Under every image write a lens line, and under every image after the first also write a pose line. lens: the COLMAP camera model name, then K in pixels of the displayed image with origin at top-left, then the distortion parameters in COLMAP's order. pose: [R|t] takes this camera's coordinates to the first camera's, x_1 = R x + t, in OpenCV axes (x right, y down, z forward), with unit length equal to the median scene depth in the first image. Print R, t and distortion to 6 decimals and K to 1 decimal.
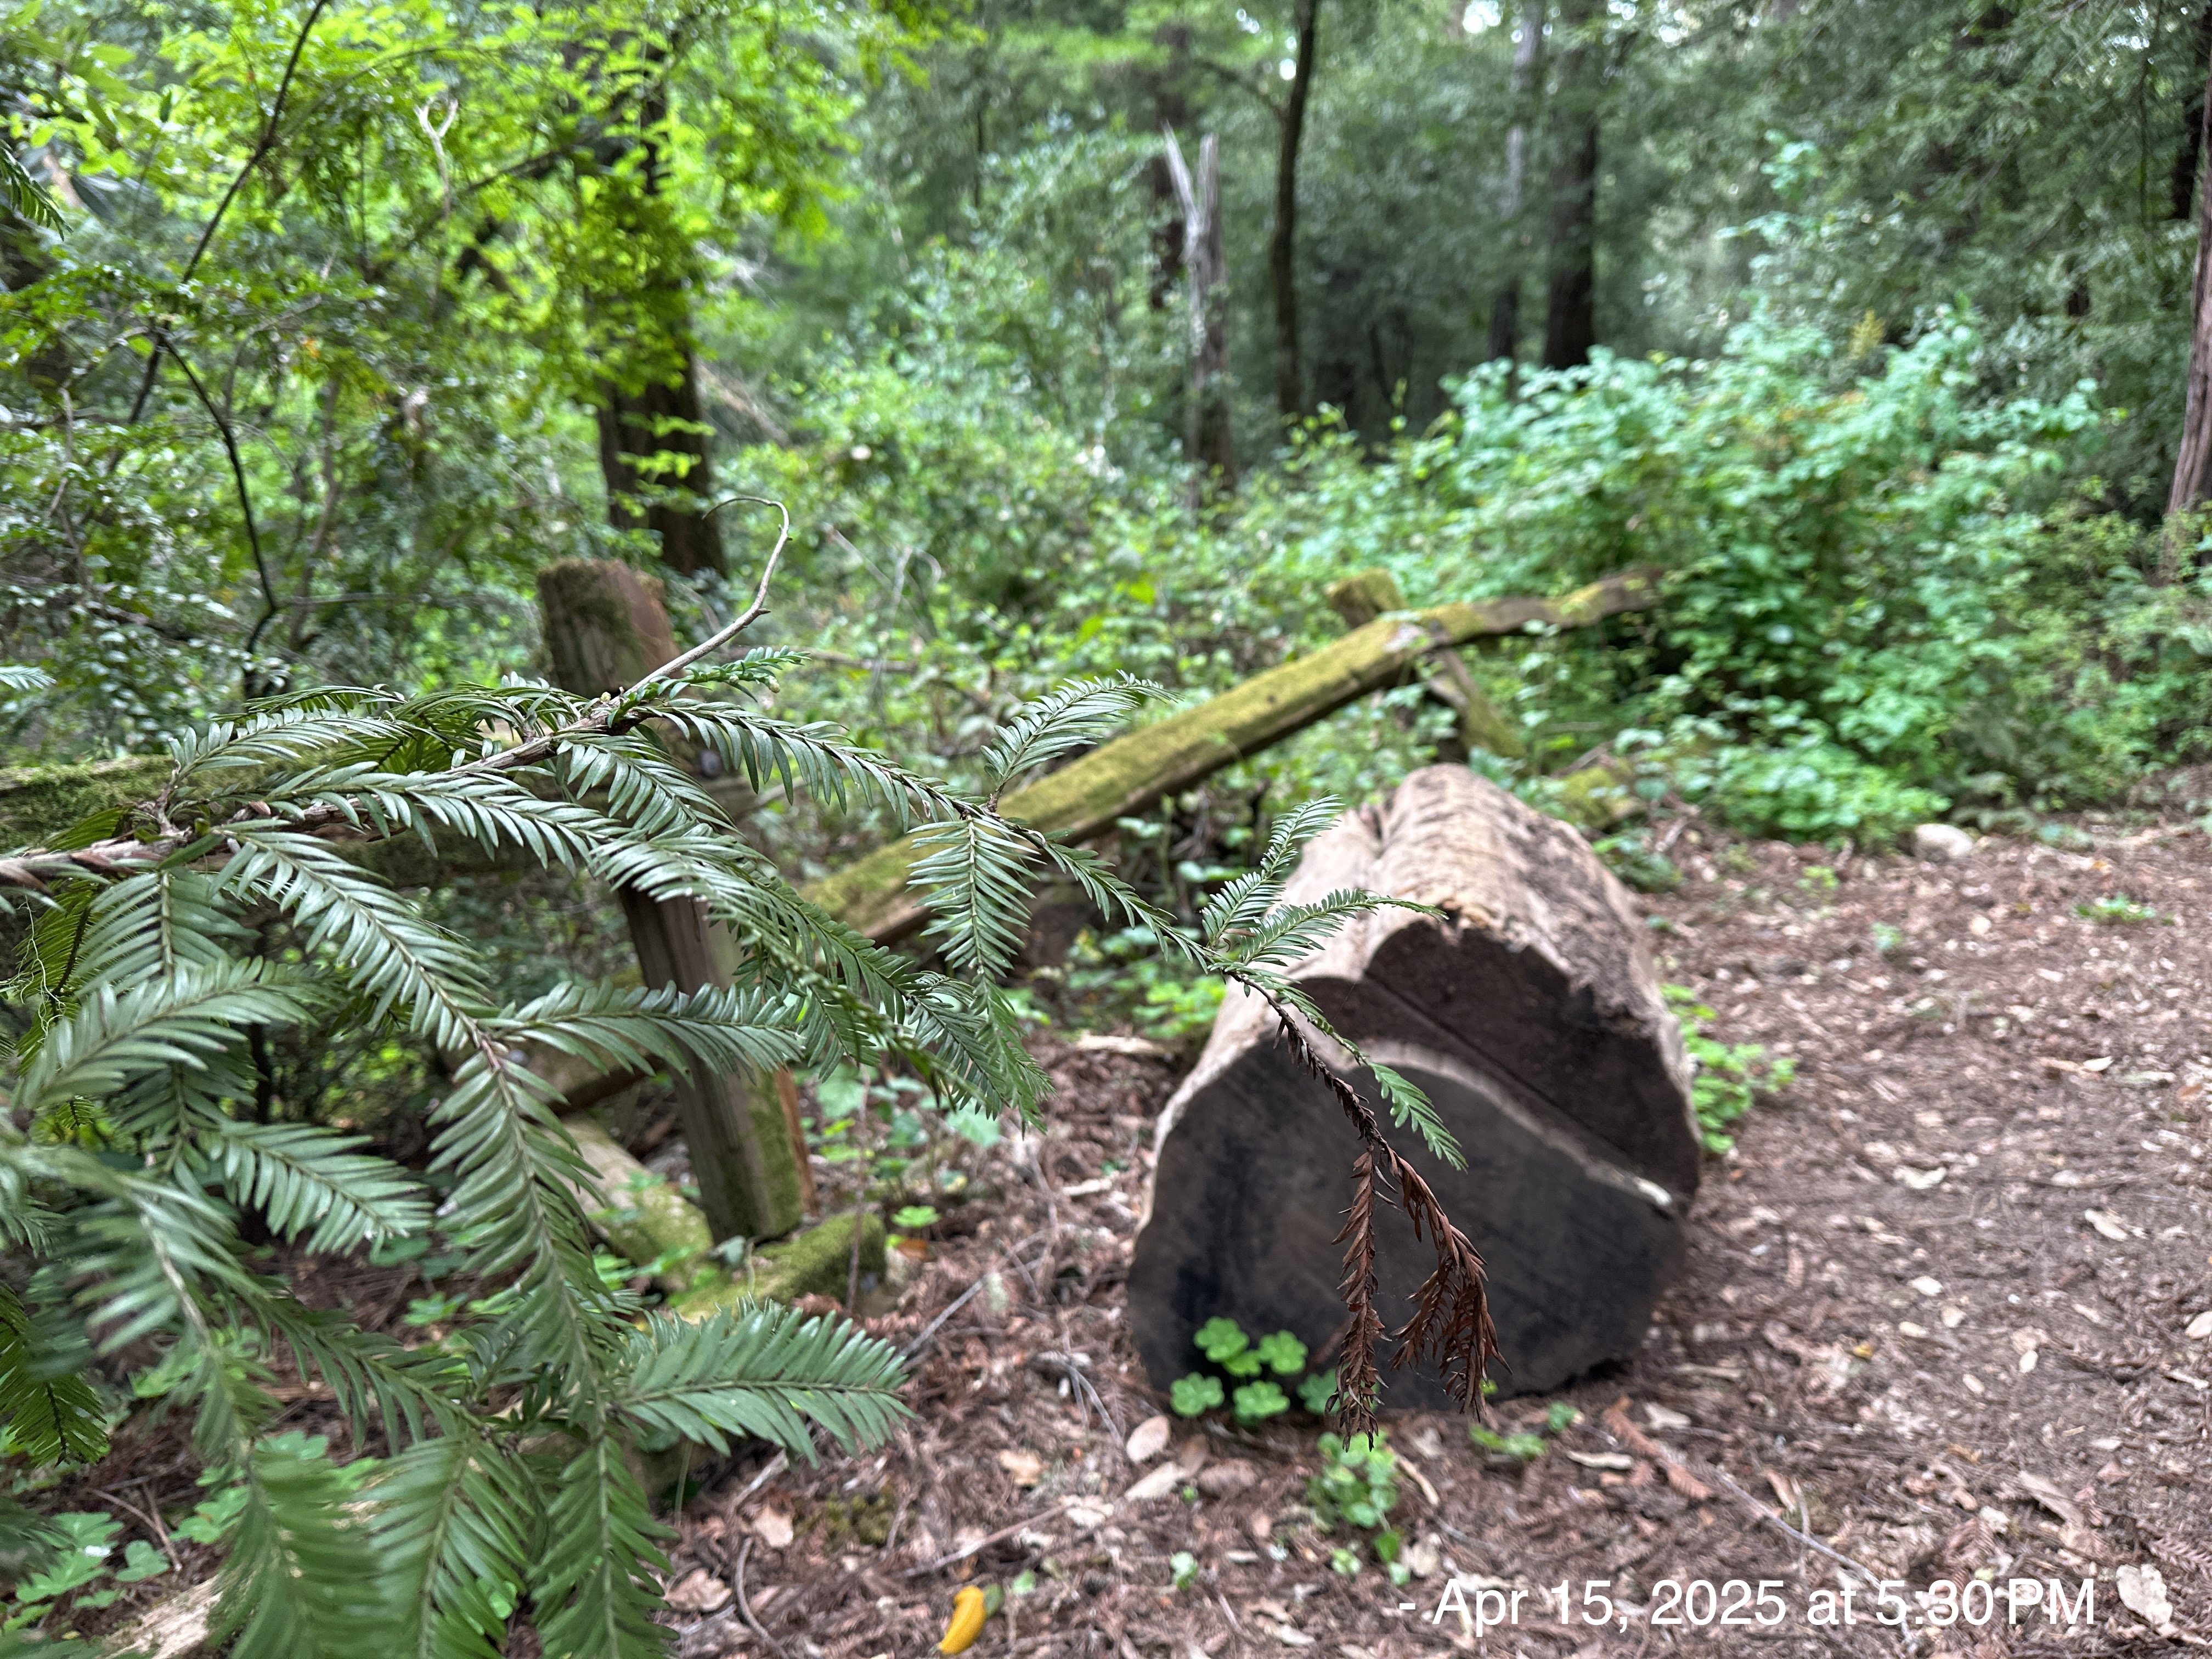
lens RADIAL K [[1541.1, 0, 1106.0], [0, 1541.1, 829.5], [0, 0, 1]] dist [0.001194, -0.005458]
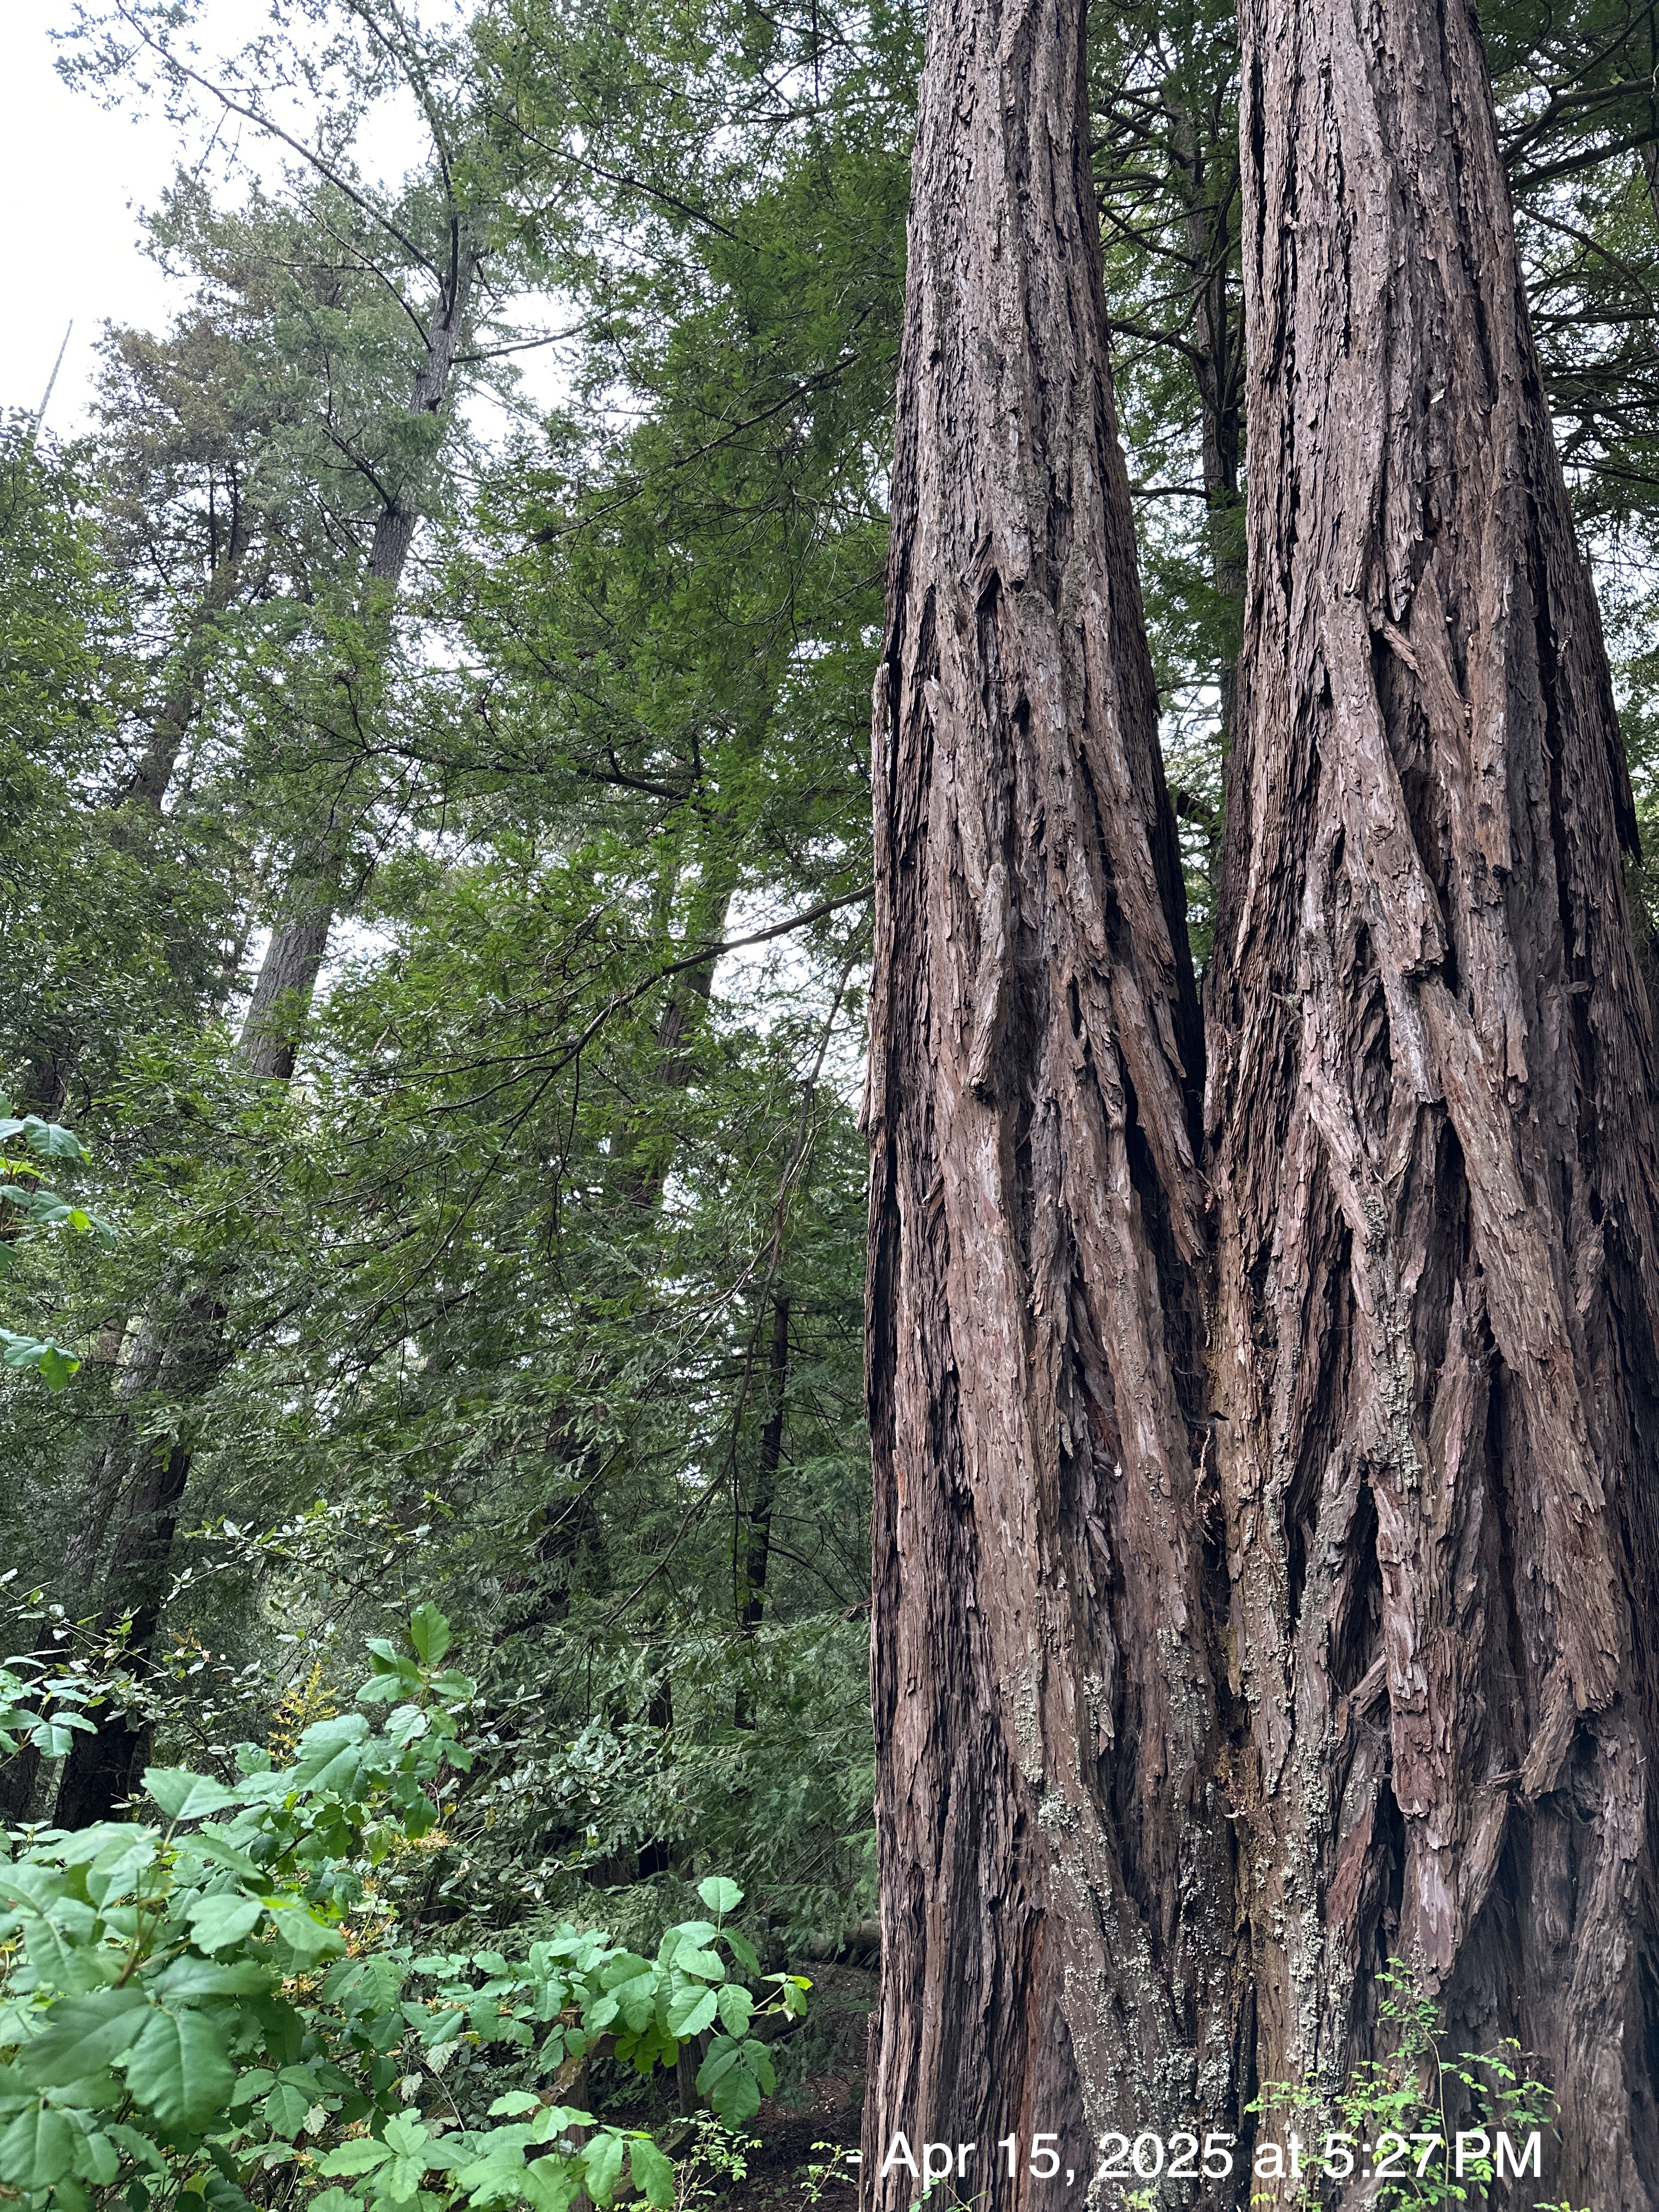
lens RADIAL K [[1541.1, 0, 829.5], [0, 1541.1, 1106.0], [0, 0, 1]] dist [0.001194, -0.005458]
pose [[0.796723, 0.303630, 0.522534, 0.223315], [0.097004, 0.789168, -0.606469, -0.115681], [-0.596509, 0.533876, 0.599295, 0.361820]]
